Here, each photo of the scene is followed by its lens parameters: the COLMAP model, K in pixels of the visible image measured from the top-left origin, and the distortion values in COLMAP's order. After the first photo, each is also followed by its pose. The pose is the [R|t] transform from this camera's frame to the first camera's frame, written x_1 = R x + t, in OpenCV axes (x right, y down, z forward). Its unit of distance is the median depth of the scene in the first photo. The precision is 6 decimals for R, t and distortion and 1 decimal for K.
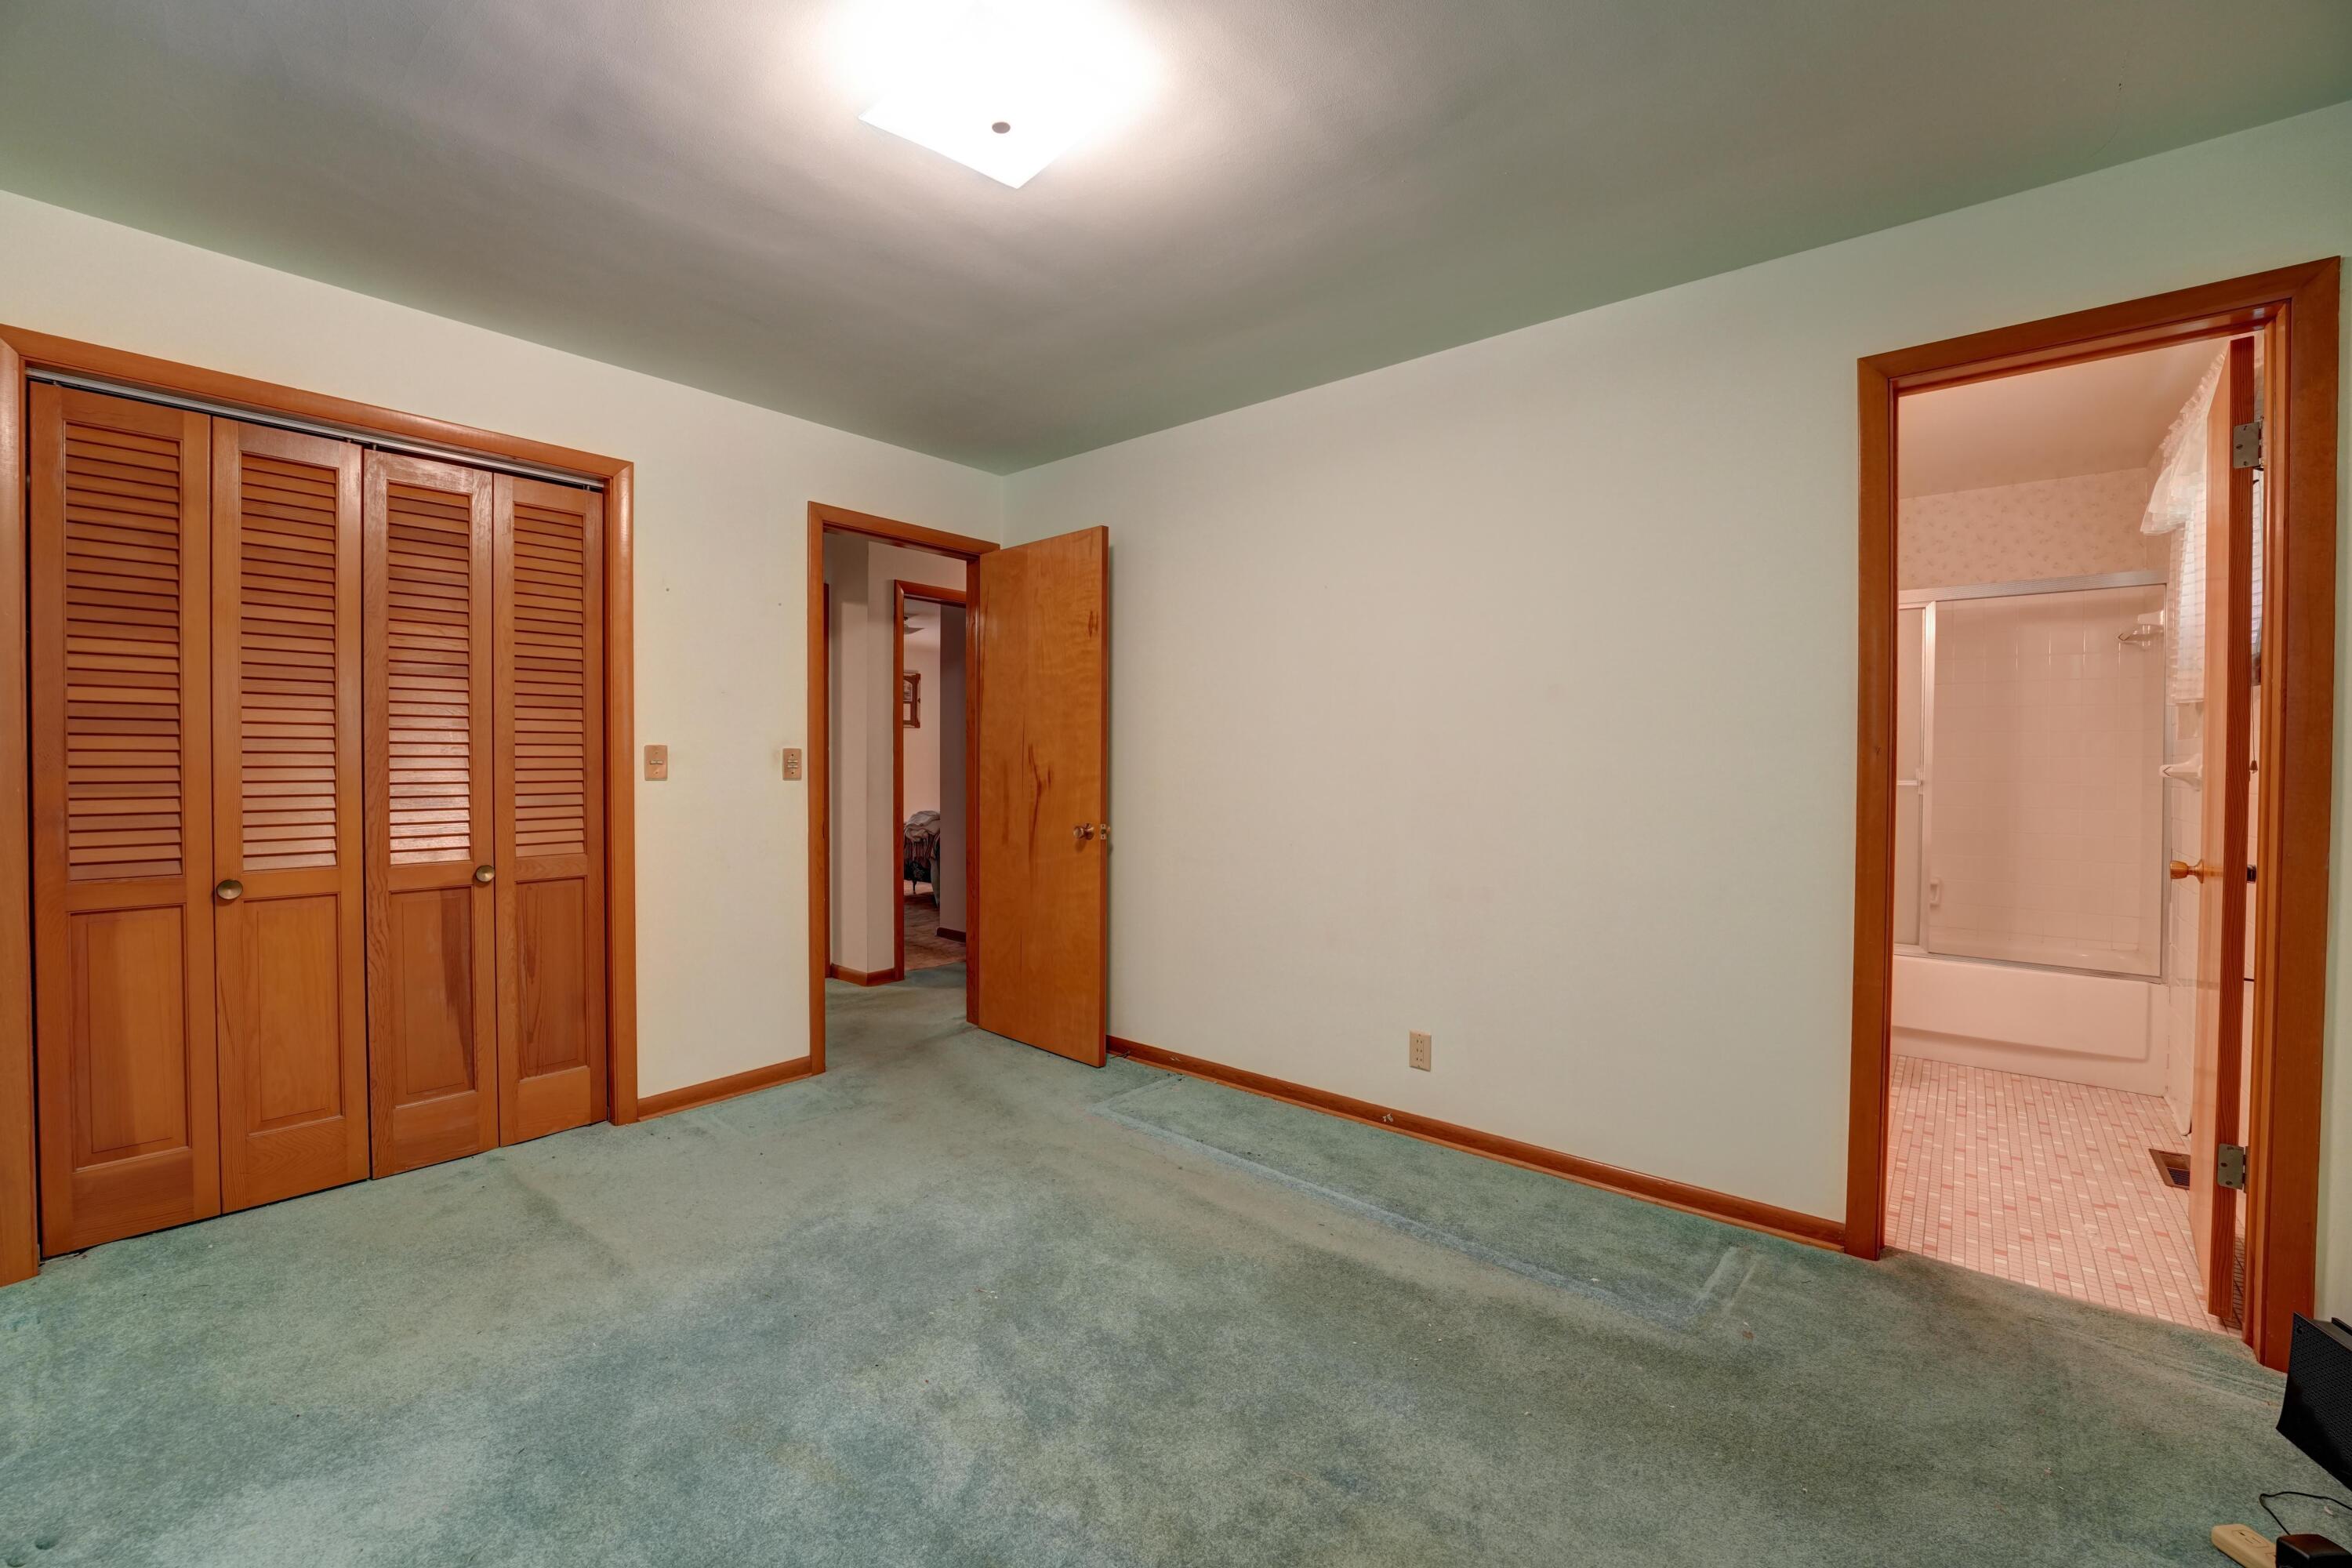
lens RADIAL K [[937.7, 0, 1181.6], [0, 937.7, 771.7], [0, 0, 1]] dist [-0.025020, 0.000165]
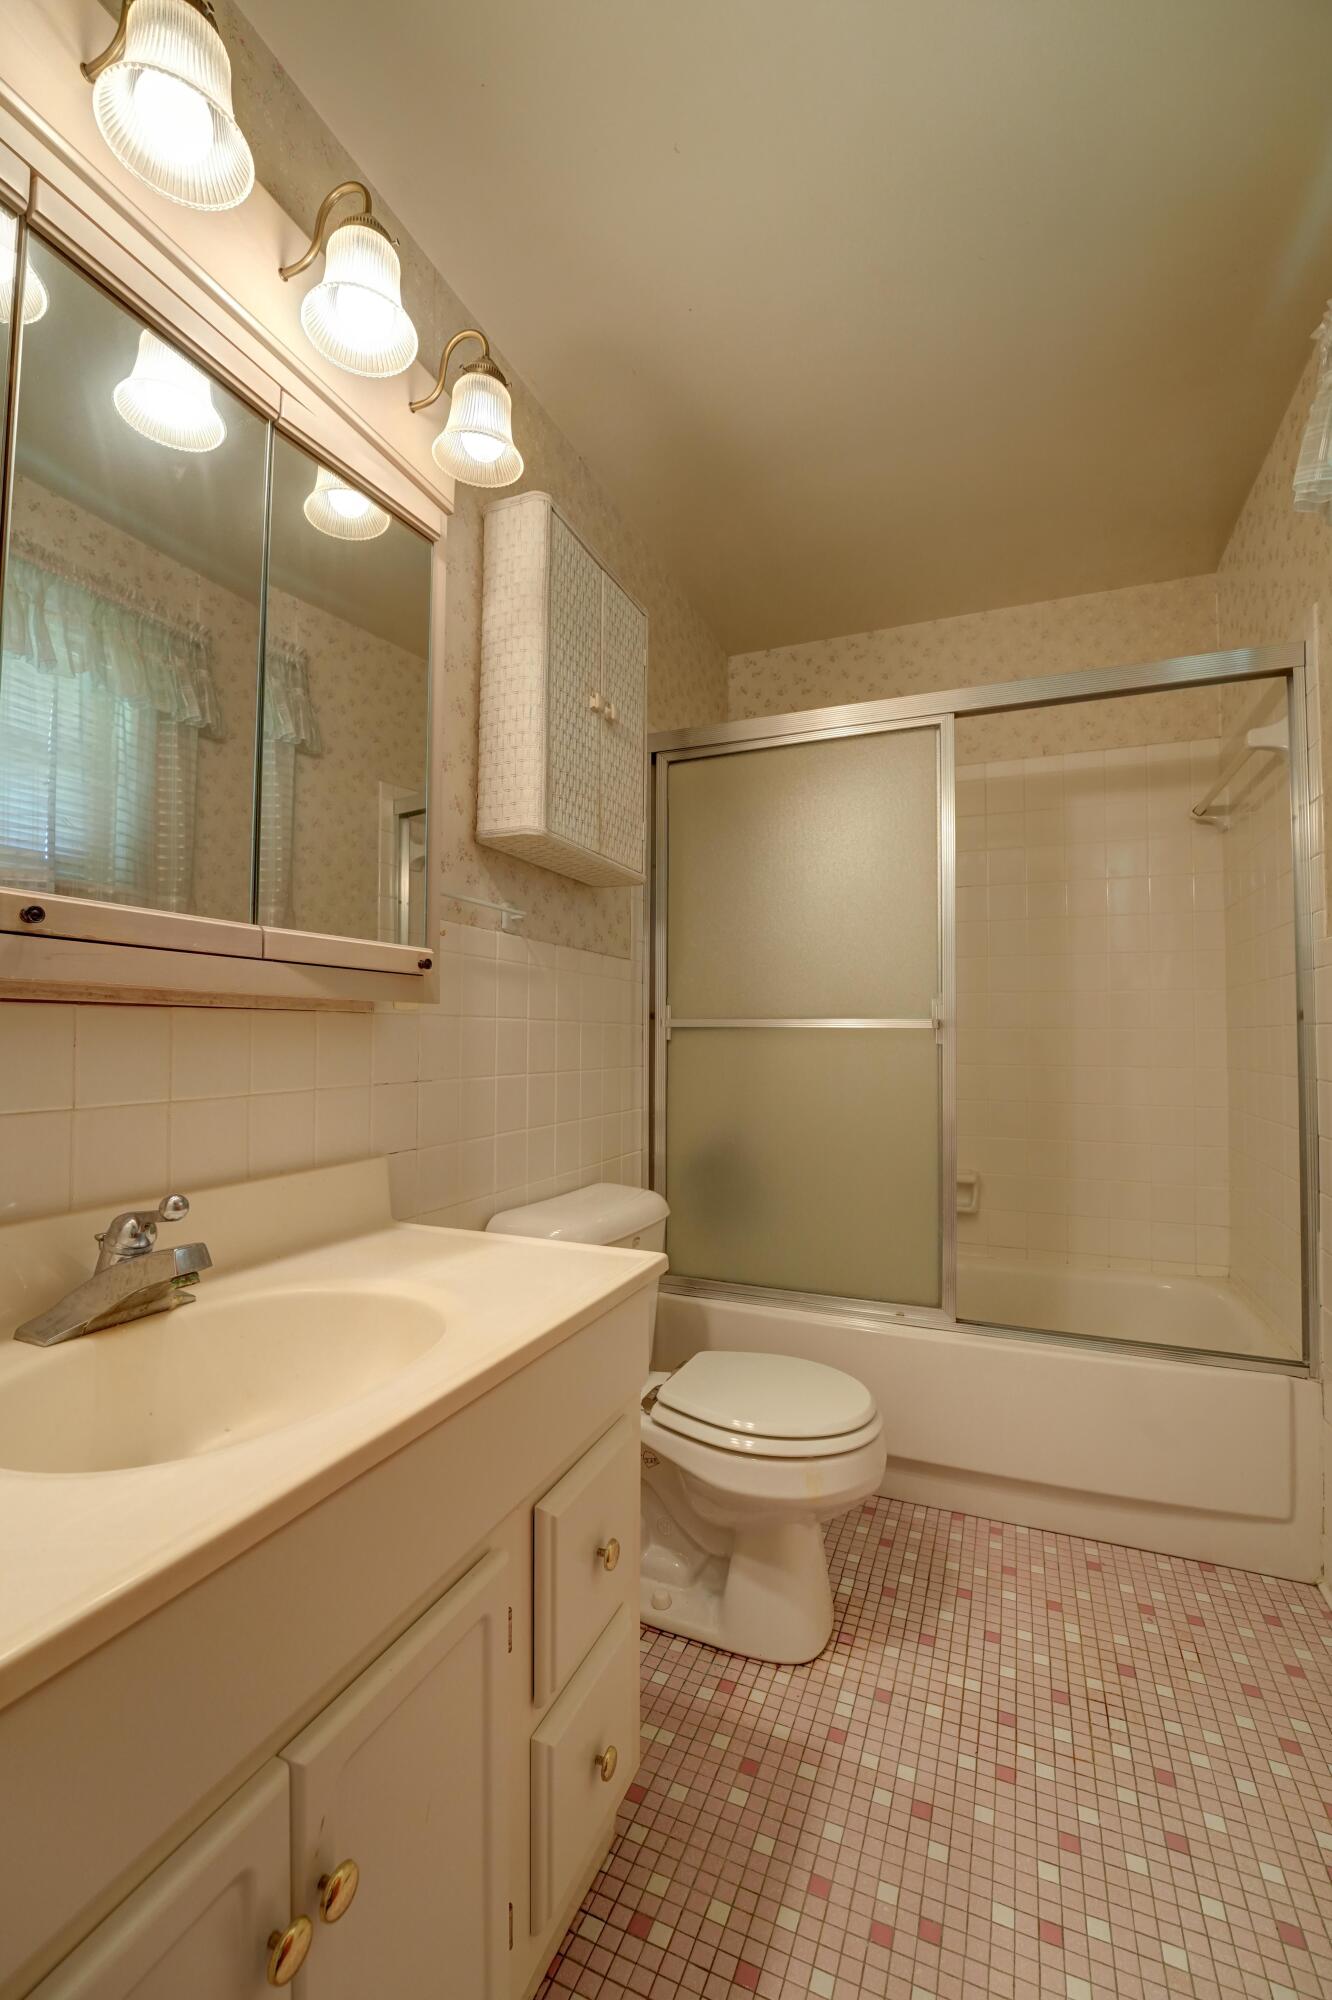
lens RADIAL K [[797.4, 0, 681.9], [0, 797.4, 1007.9], [0, 0, 1]] dist [-0.025020, 0.000165]
pose [[0.950916, 0.010202, 0.309282, 0.500683], [0.003227, 0.999075, -0.042877, 0.022894], [-0.309434, 0.041770, 0.950003, 0.584081]]
